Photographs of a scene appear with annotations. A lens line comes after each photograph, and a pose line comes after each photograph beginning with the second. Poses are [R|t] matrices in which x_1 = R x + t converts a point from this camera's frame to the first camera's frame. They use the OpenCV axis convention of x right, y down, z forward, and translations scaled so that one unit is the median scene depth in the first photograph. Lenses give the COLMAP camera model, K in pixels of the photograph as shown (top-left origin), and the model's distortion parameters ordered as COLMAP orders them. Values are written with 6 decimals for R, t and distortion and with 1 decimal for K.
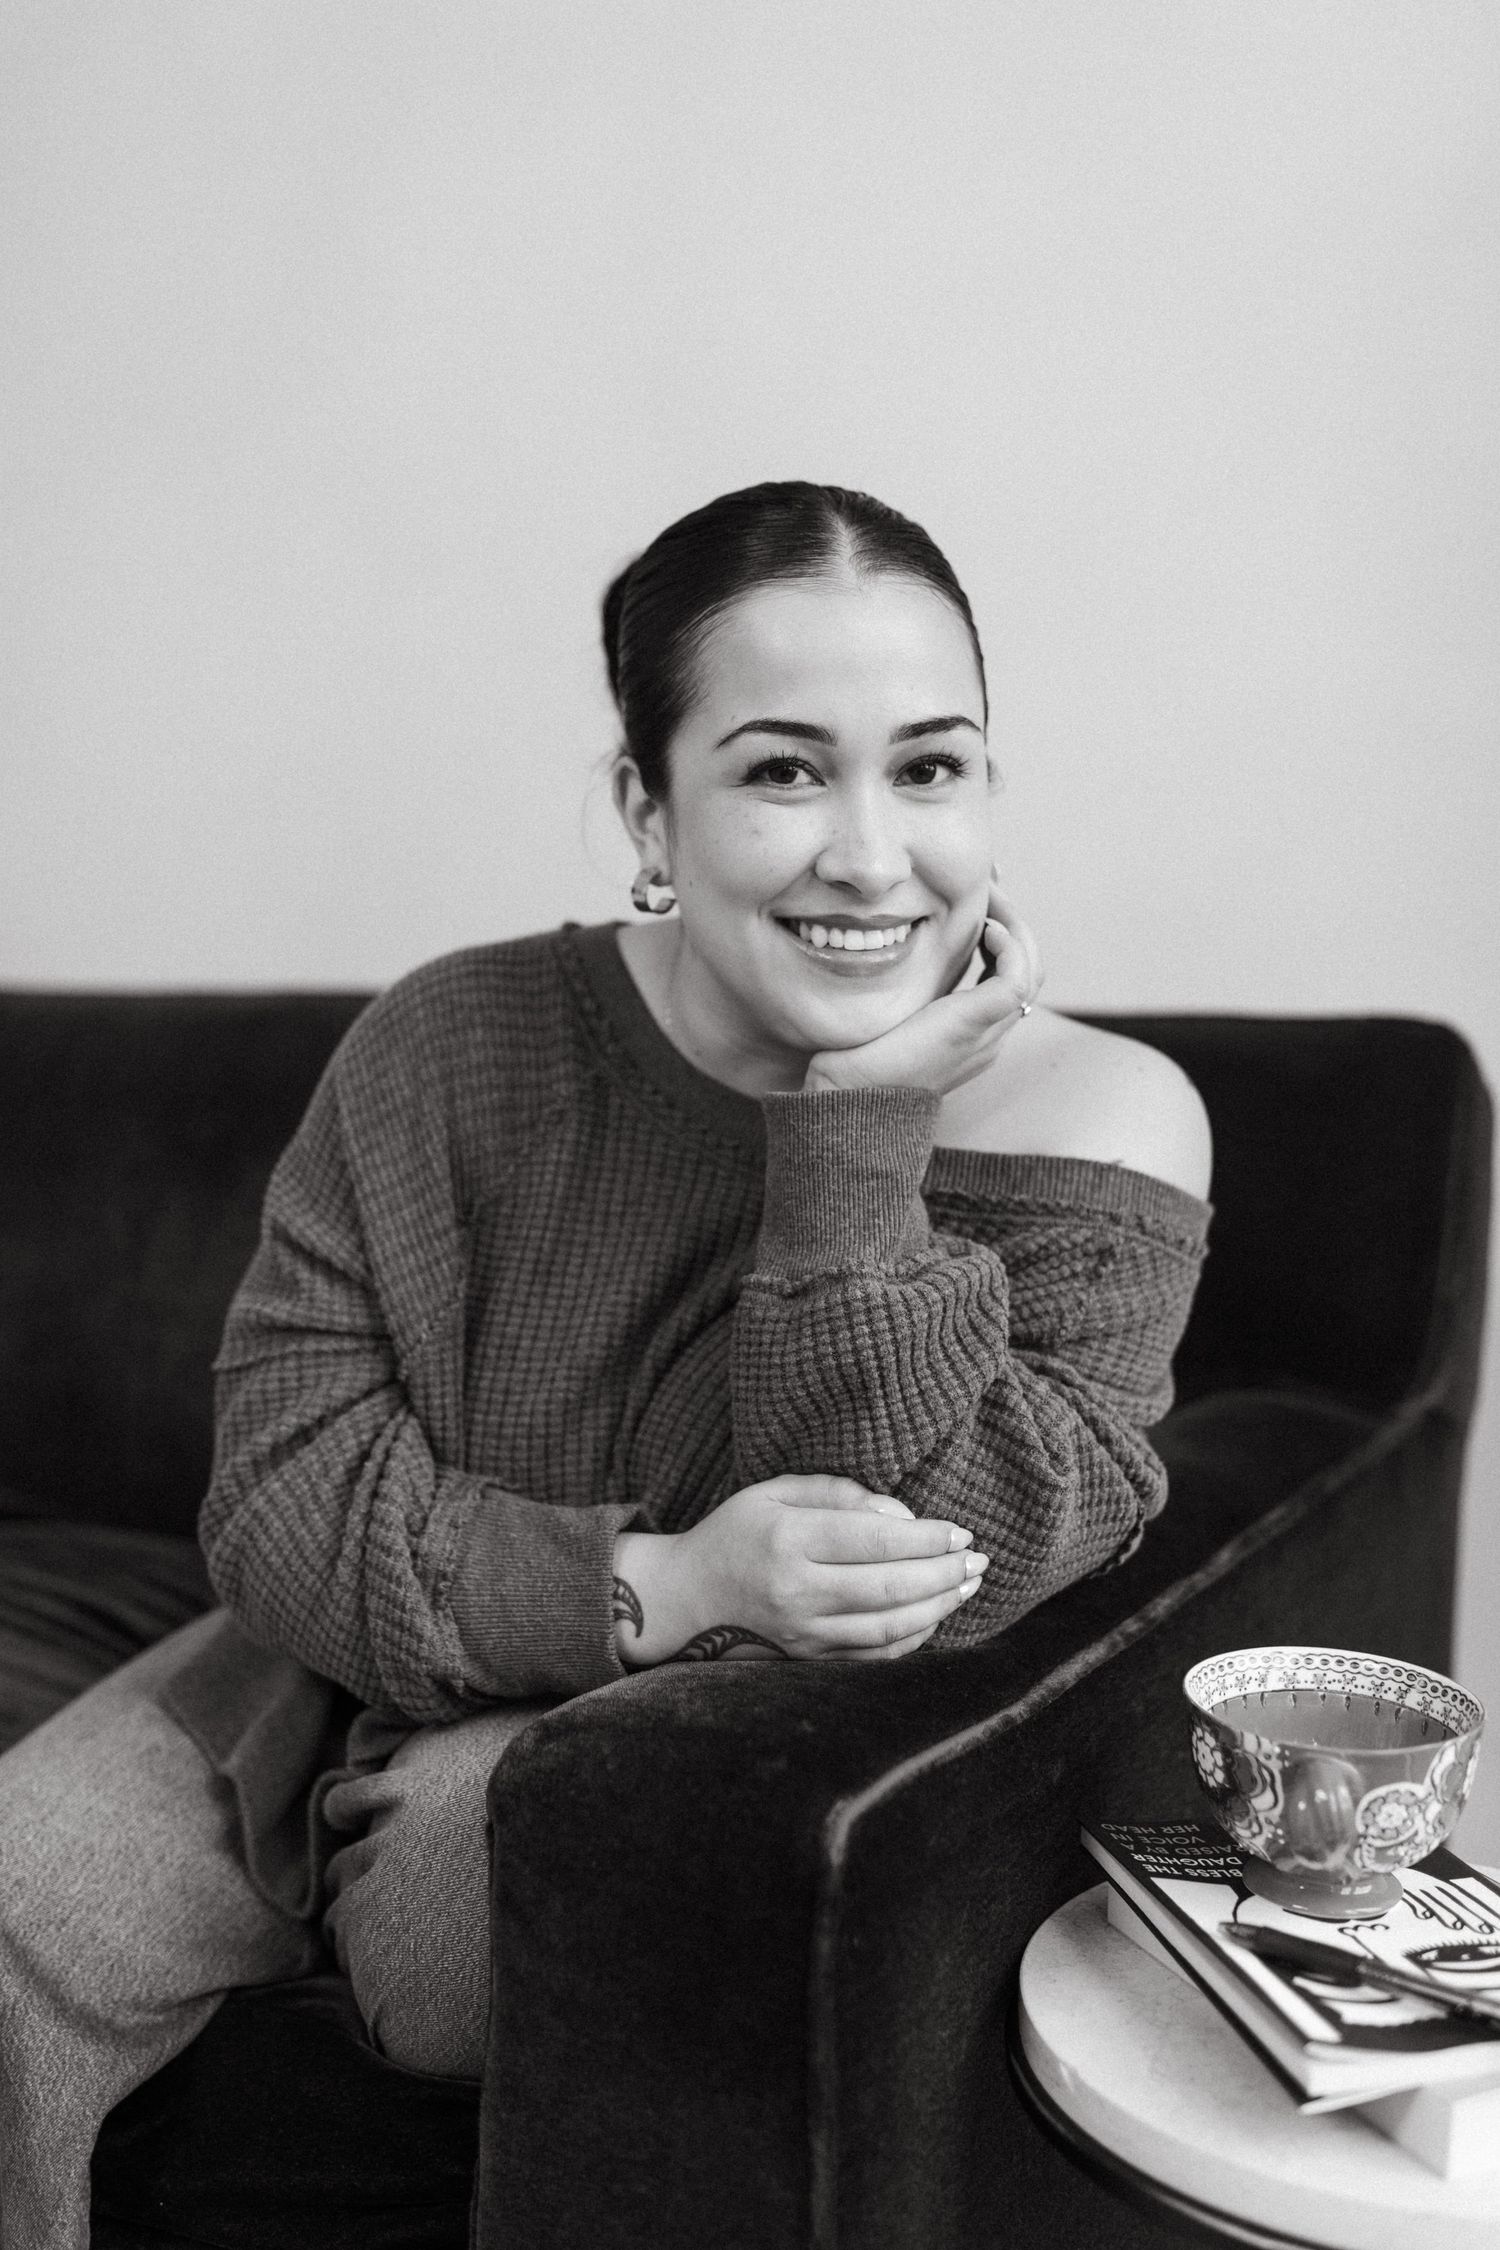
lens RADIAL K [[2226.6, 0, 747.2], [0, 2226.6, 1121.4], [0, 0, 1]] dist [0.009497, -0.018216]
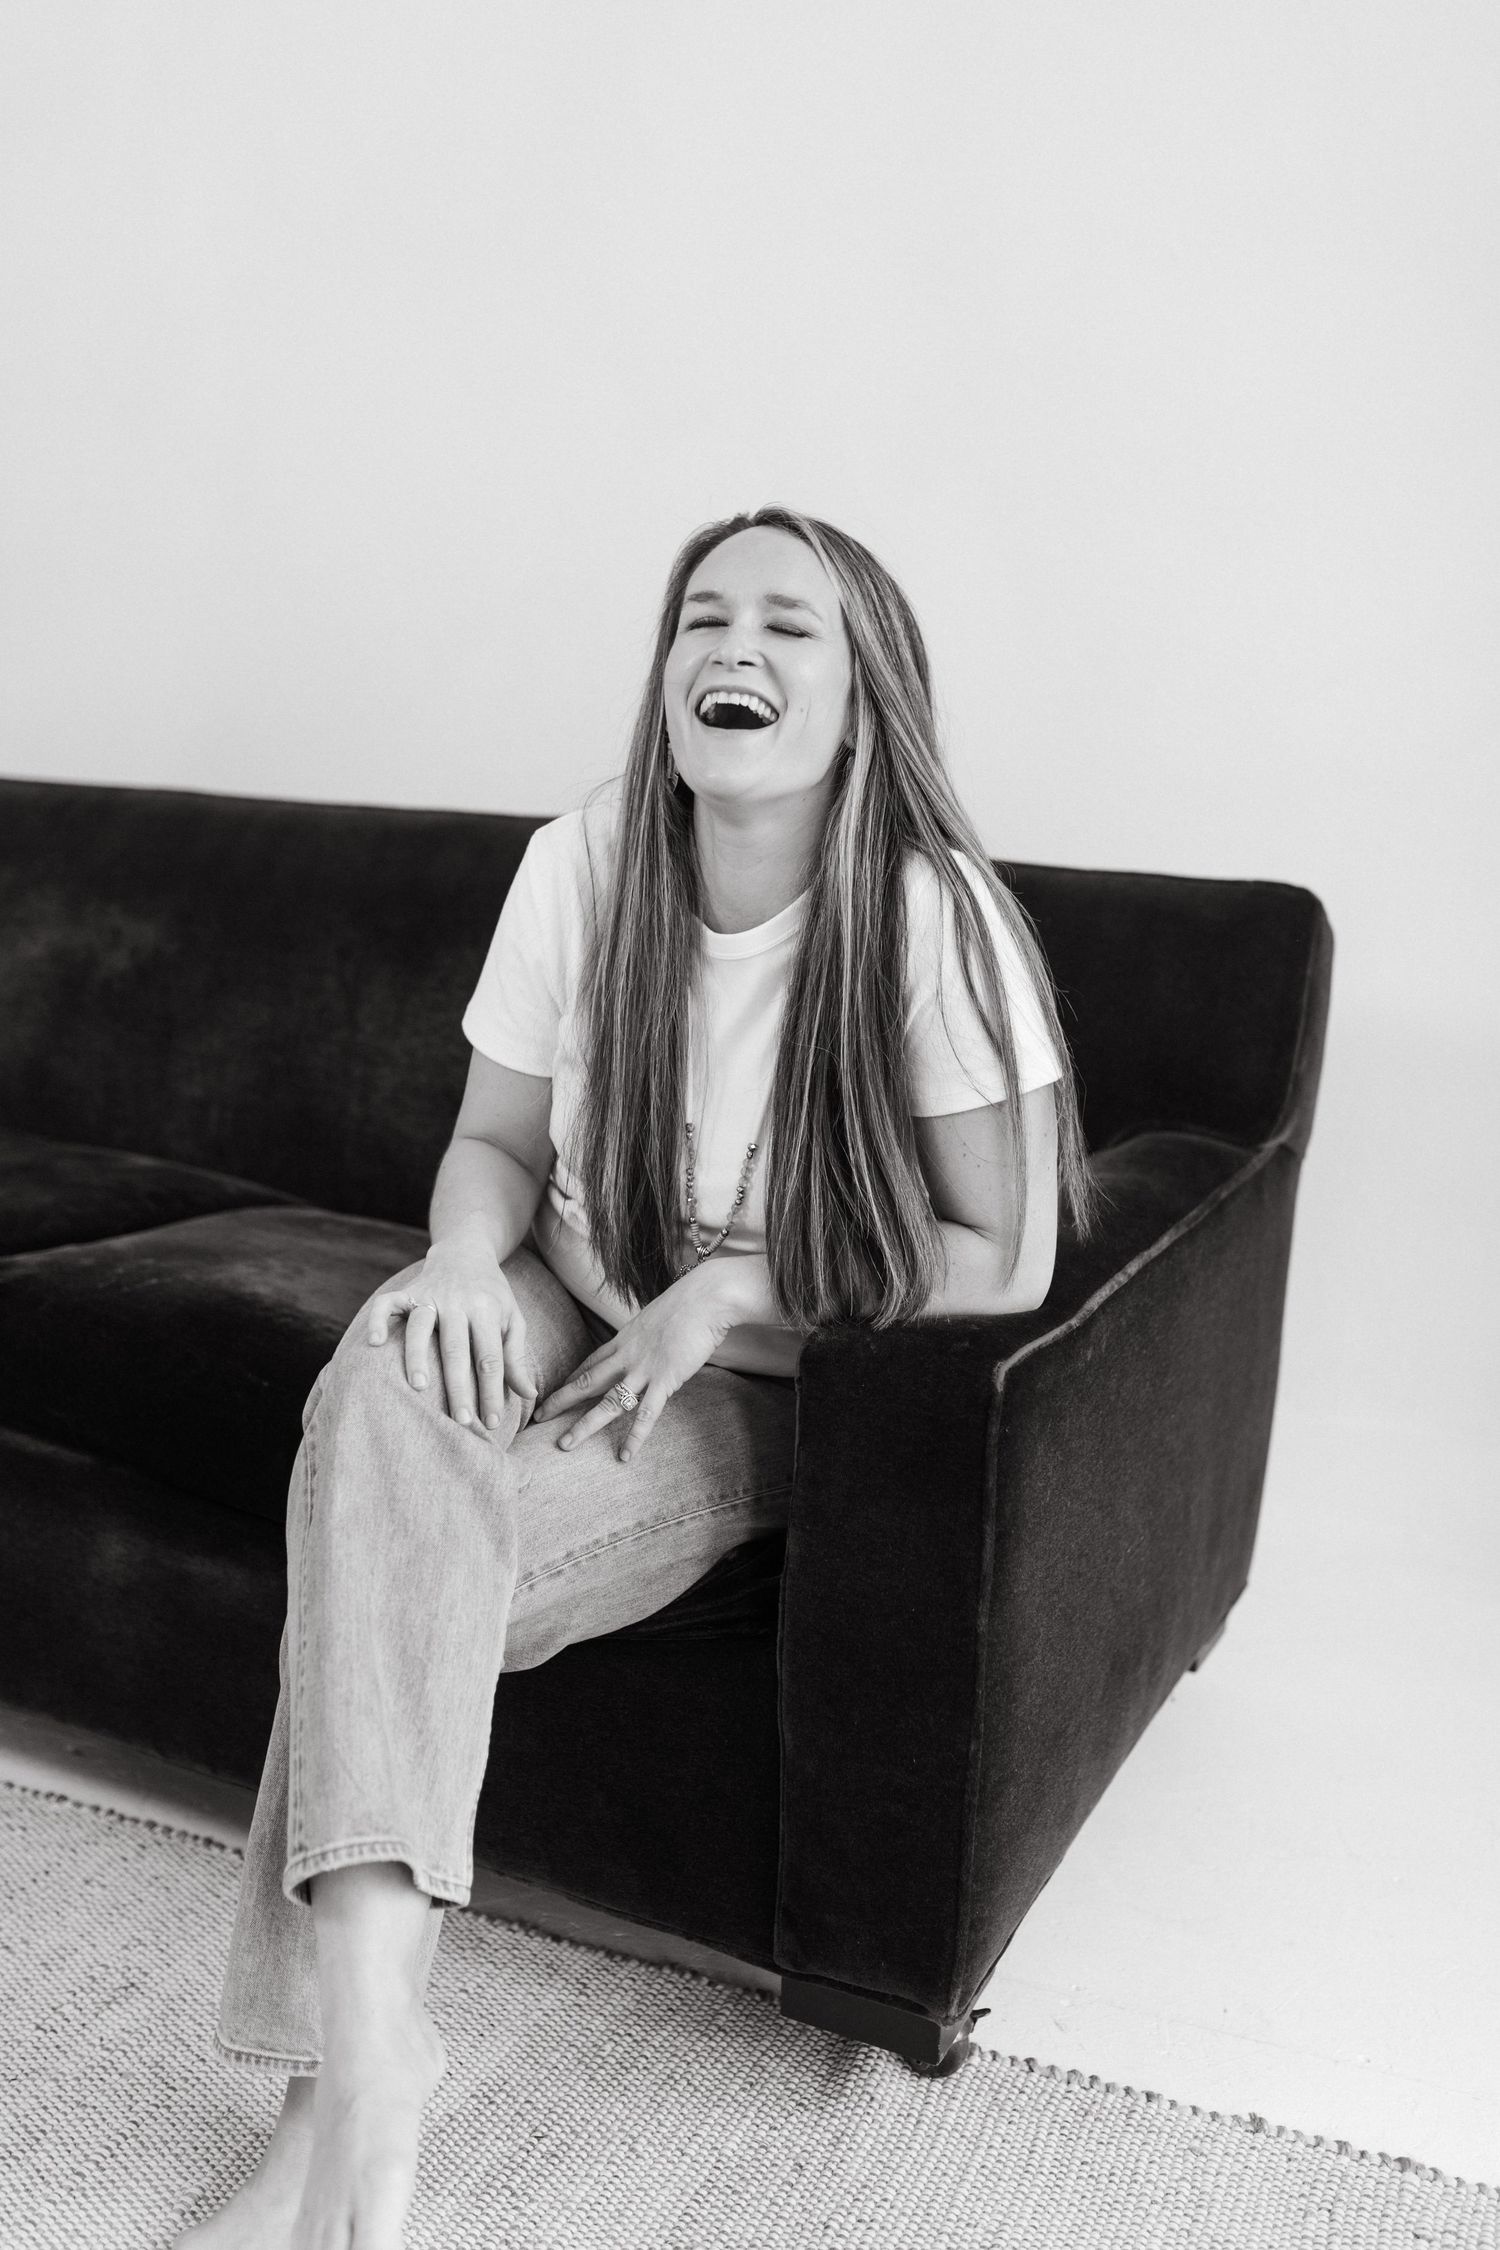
lens RADIAL K [[2226.6, 0, 747.2], [0, 2226.6, 1121.4], [0, 0, 1]] dist [0.009497, -0.018216]
pose [[0.996964, 0.002677, 0.077818, -0.316938], [-0.013451, 0.990305, 0.138255, -0.164565], [-0.076694, -0.138882, 0.987335, -0.847392]]
